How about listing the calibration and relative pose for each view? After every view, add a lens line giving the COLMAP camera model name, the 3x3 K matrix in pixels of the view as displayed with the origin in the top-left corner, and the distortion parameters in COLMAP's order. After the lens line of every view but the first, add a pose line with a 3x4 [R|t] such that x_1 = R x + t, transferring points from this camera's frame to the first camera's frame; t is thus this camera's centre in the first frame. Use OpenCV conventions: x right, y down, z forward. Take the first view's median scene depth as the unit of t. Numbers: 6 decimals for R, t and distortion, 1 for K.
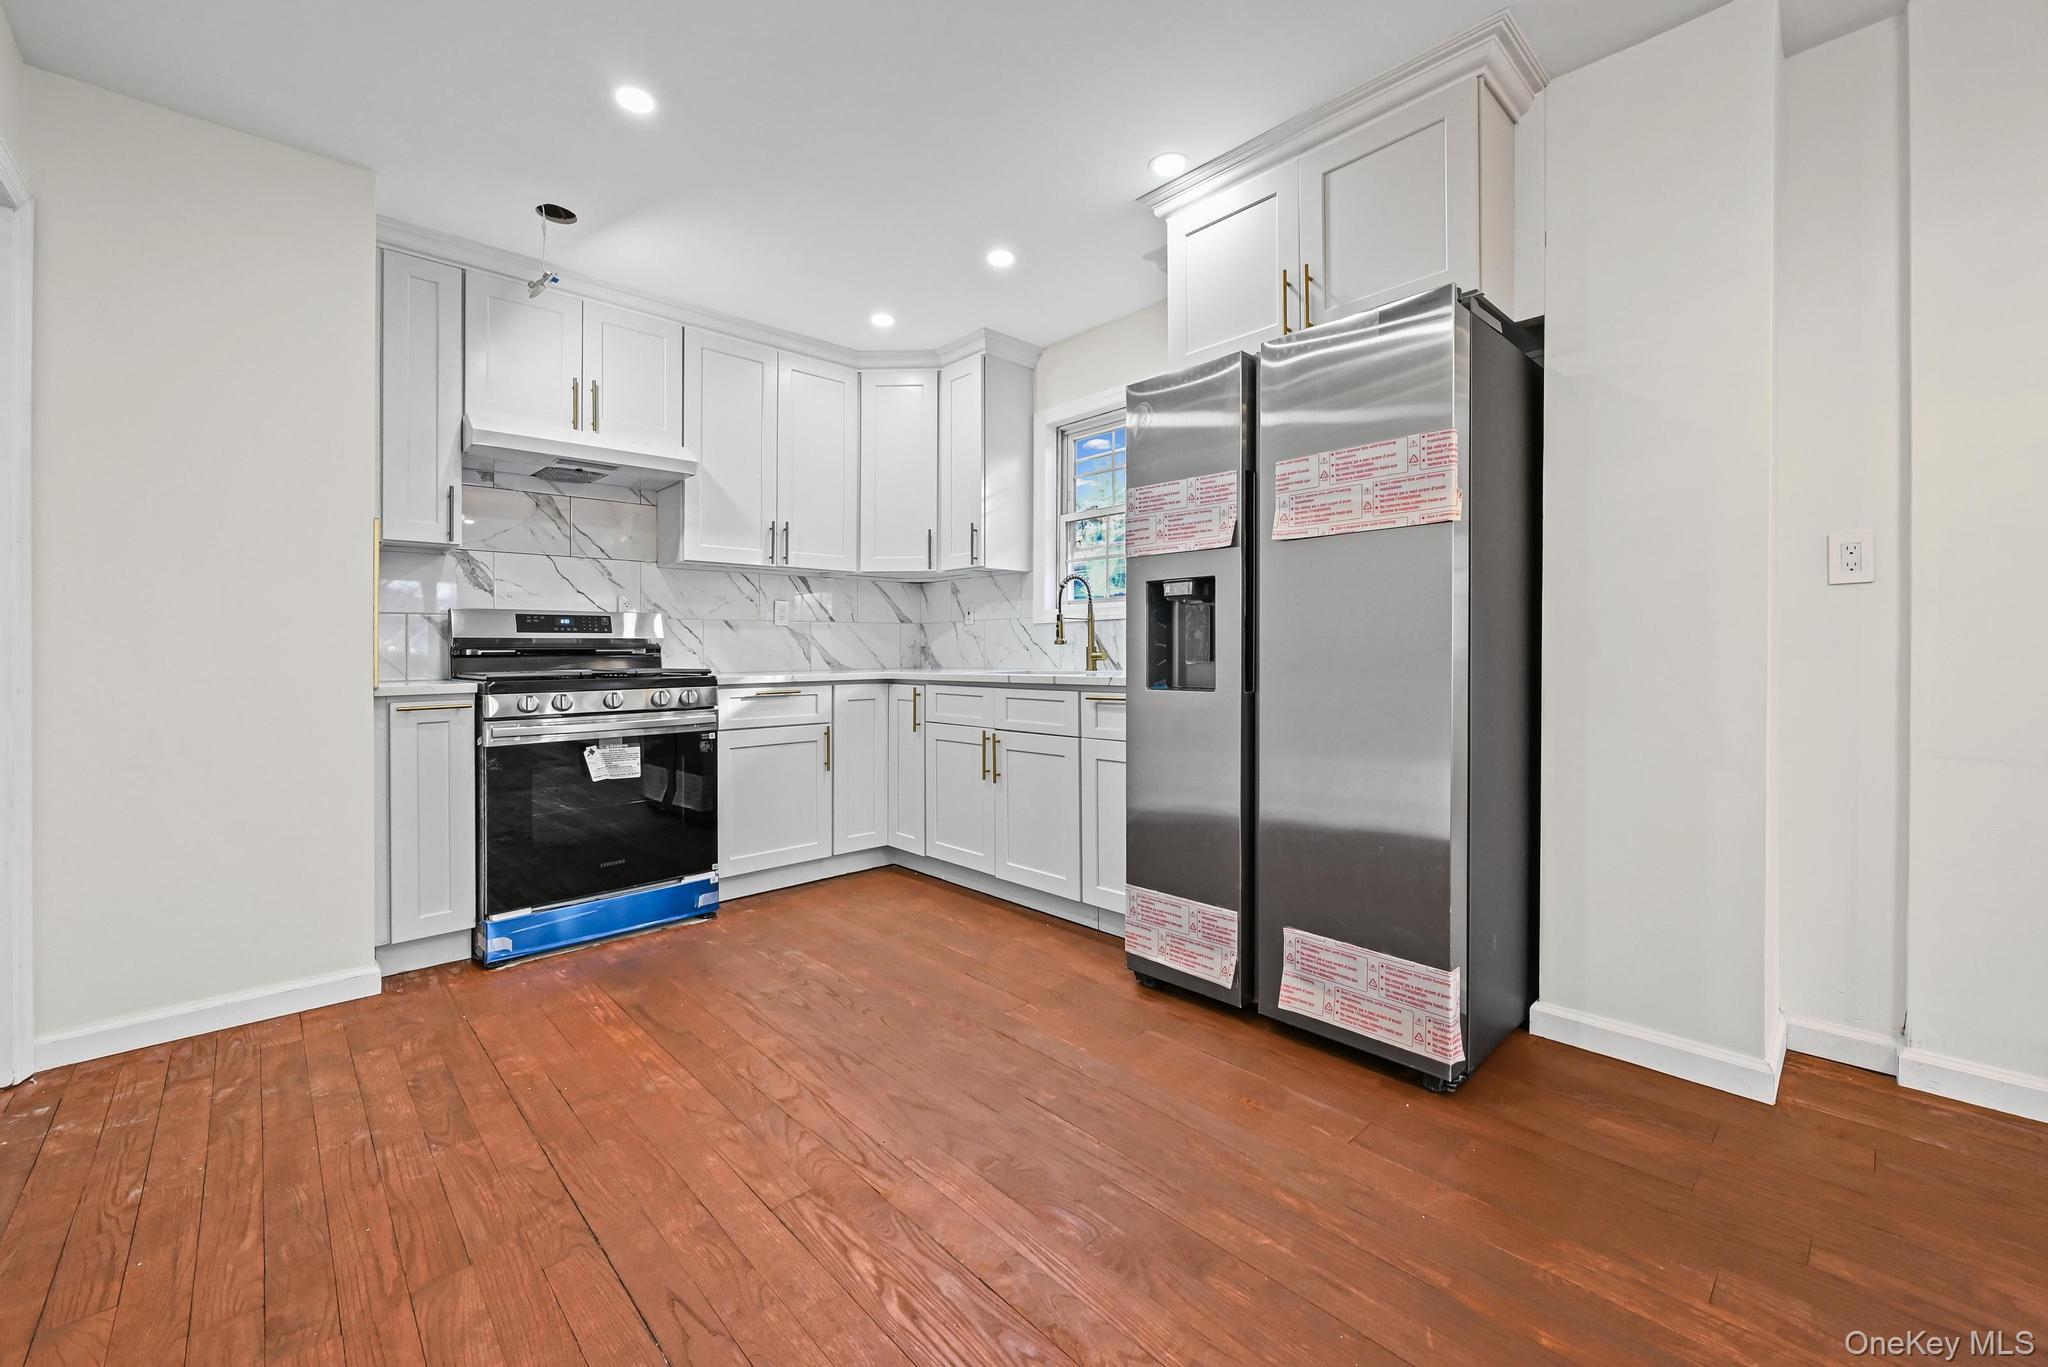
lens RADIAL K [[810.4, 0, 1016.5], [0, 810.4, 654.0], [0, 0, 1]] dist [0.015440, 0.000036]
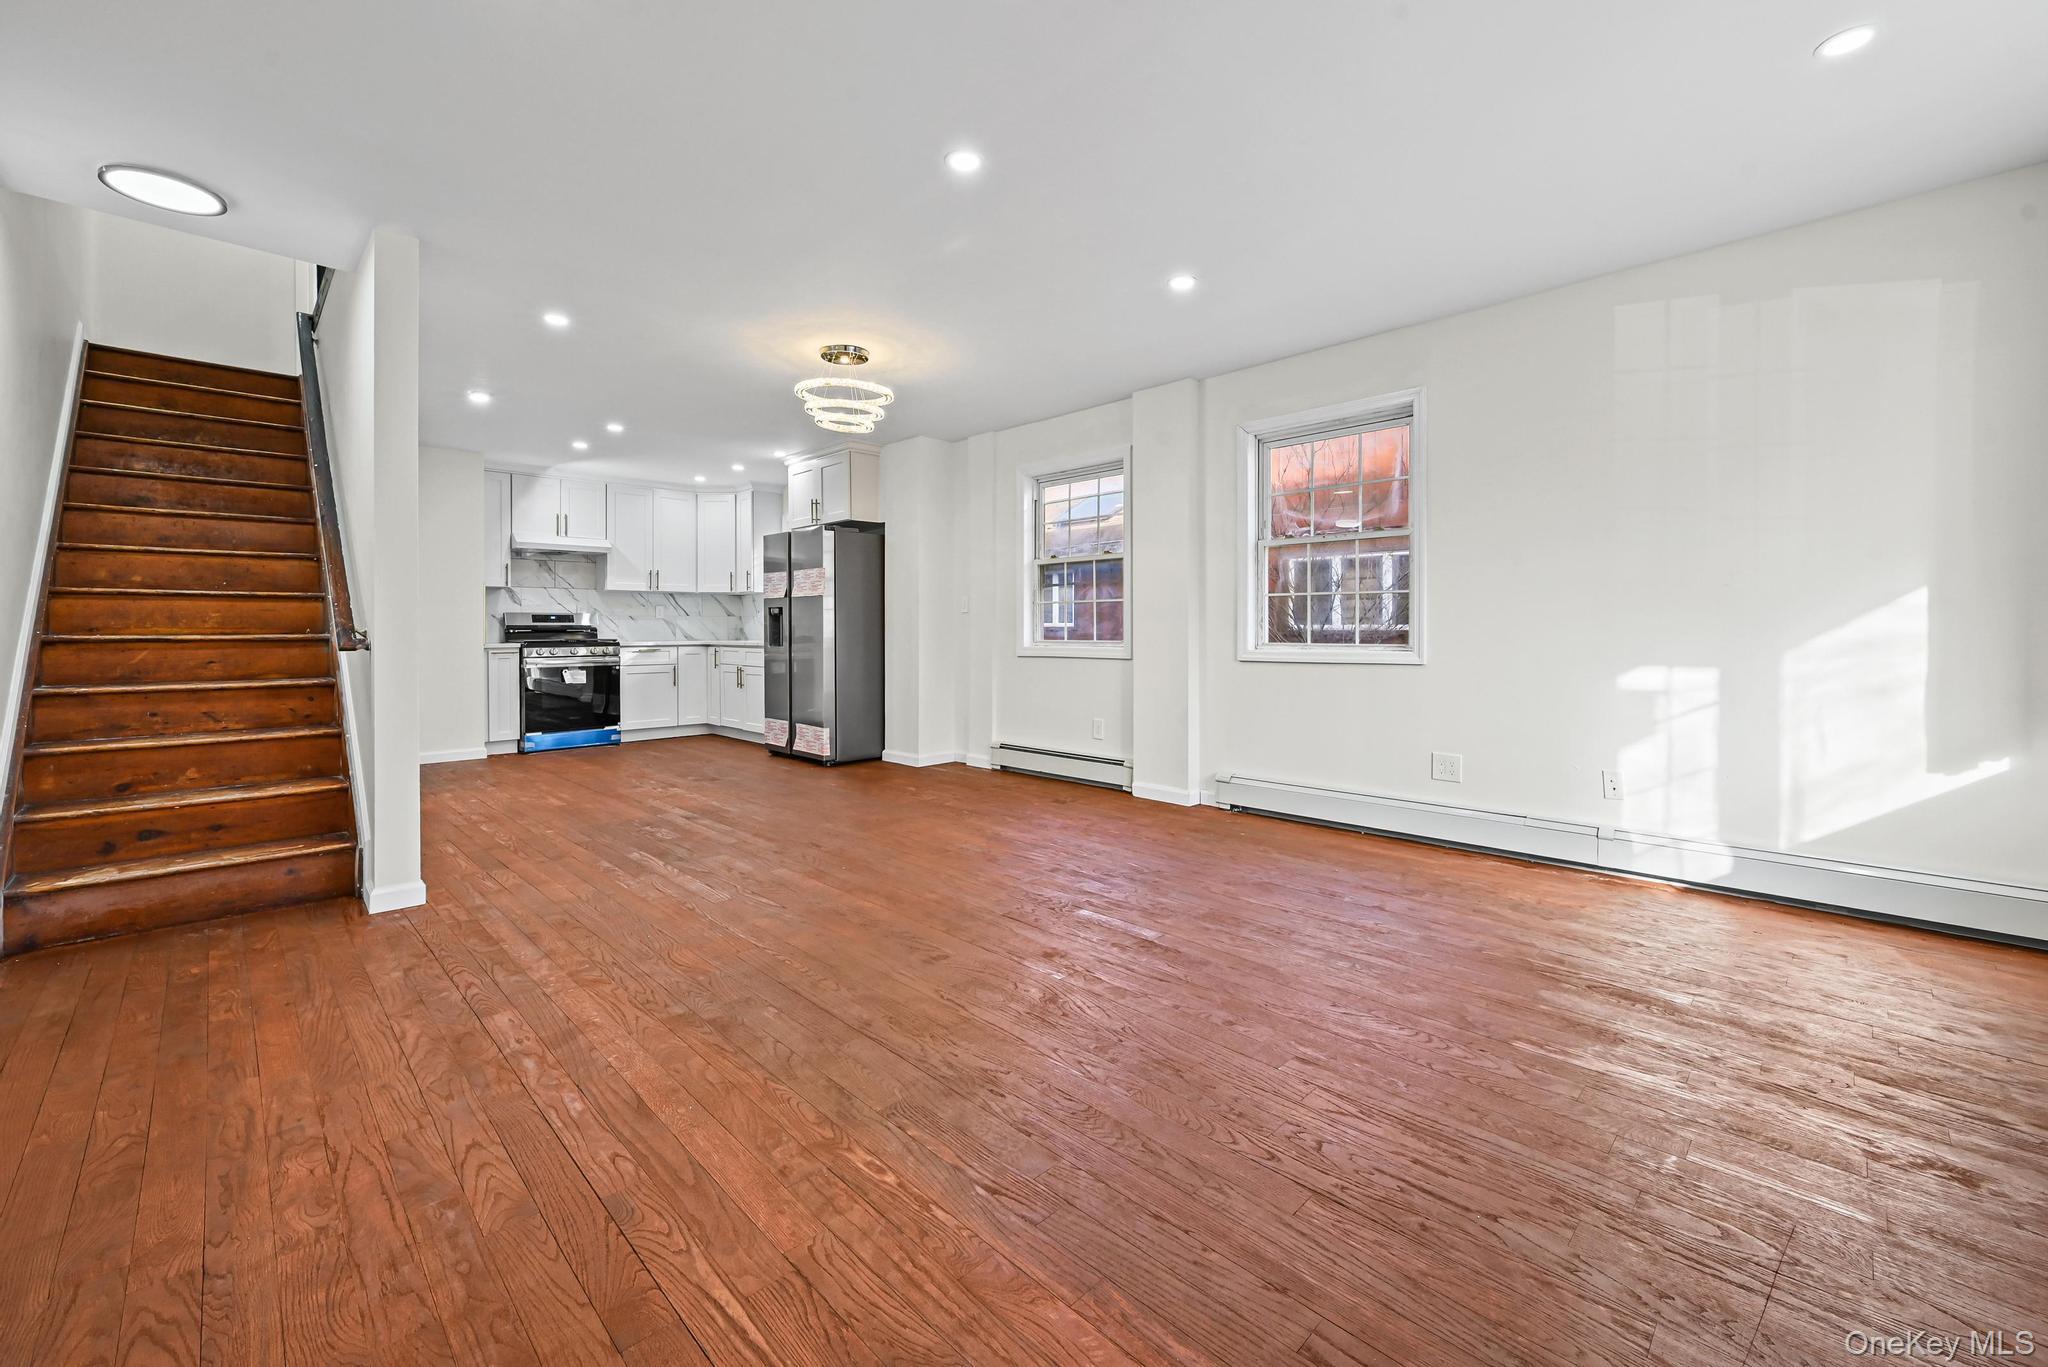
lens RADIAL K [[826.3, 0, 1031.5], [0, 826.3, 649.2], [0, 0, 1]] dist [-0.001837, -0.000110]
pose [[0.999484, 0.004087, 0.031850, 0.752387], [-0.004759, 0.999767, 0.021064, -0.007873], [-0.031756, -0.021205, 0.999271, -1.434806]]
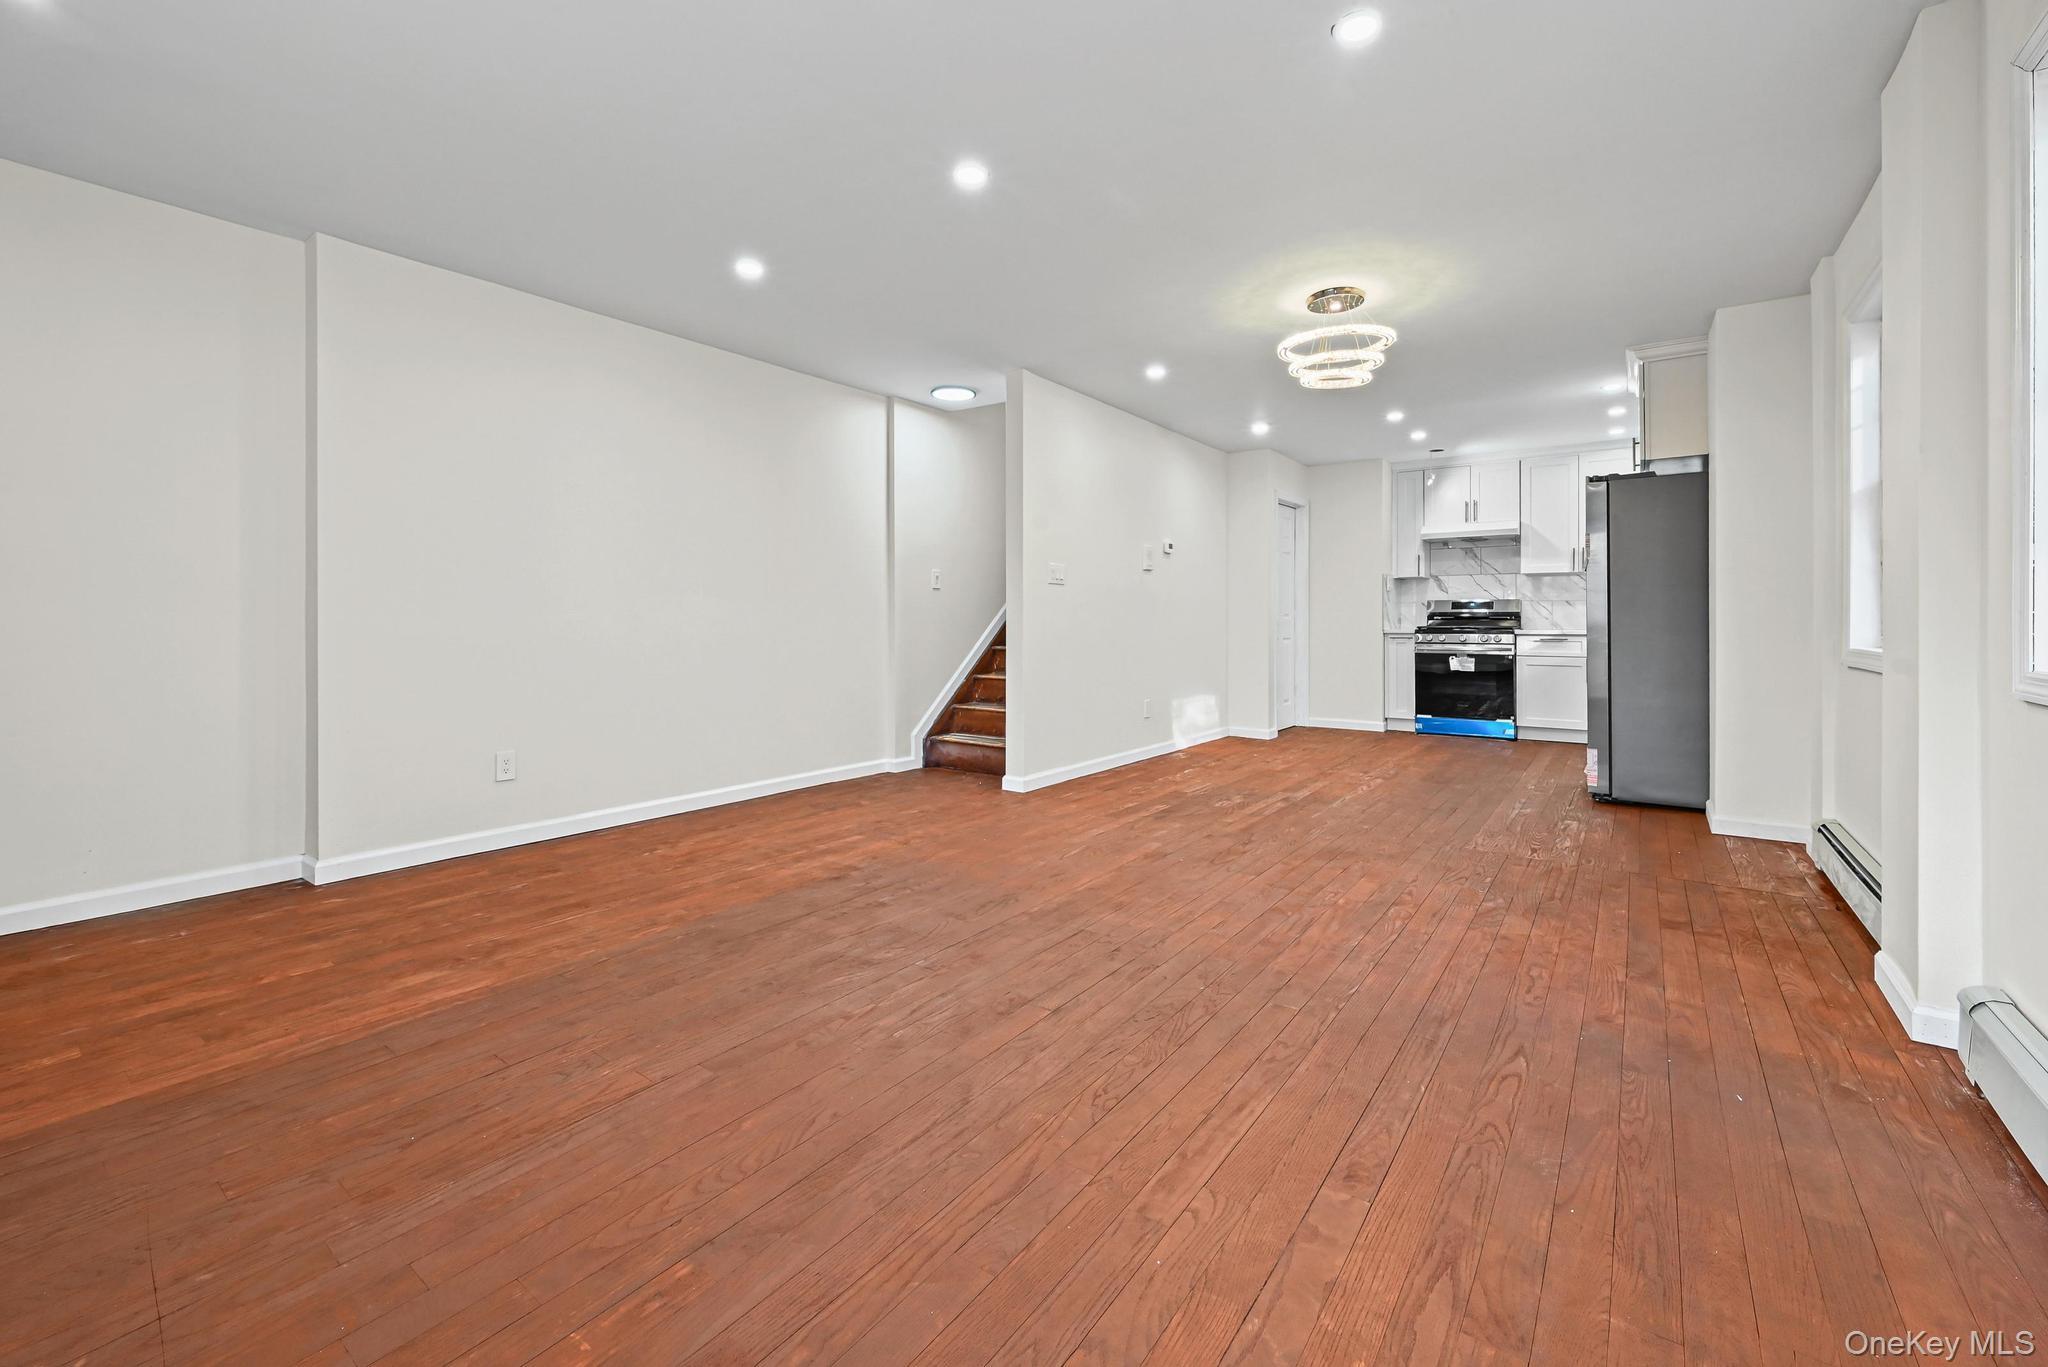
lens RADIAL K [[835.0, 0, 1025.5], [0, 835.0, 606.7], [0, 0, 1]] dist [0.000480, 0.000120]
pose [[0.191340, -0.006143, -0.981505, 1.607794], [-0.002534, 0.999974, -0.006753, -0.016115], [0.981521, 0.003779, 0.191319, -0.715206]]
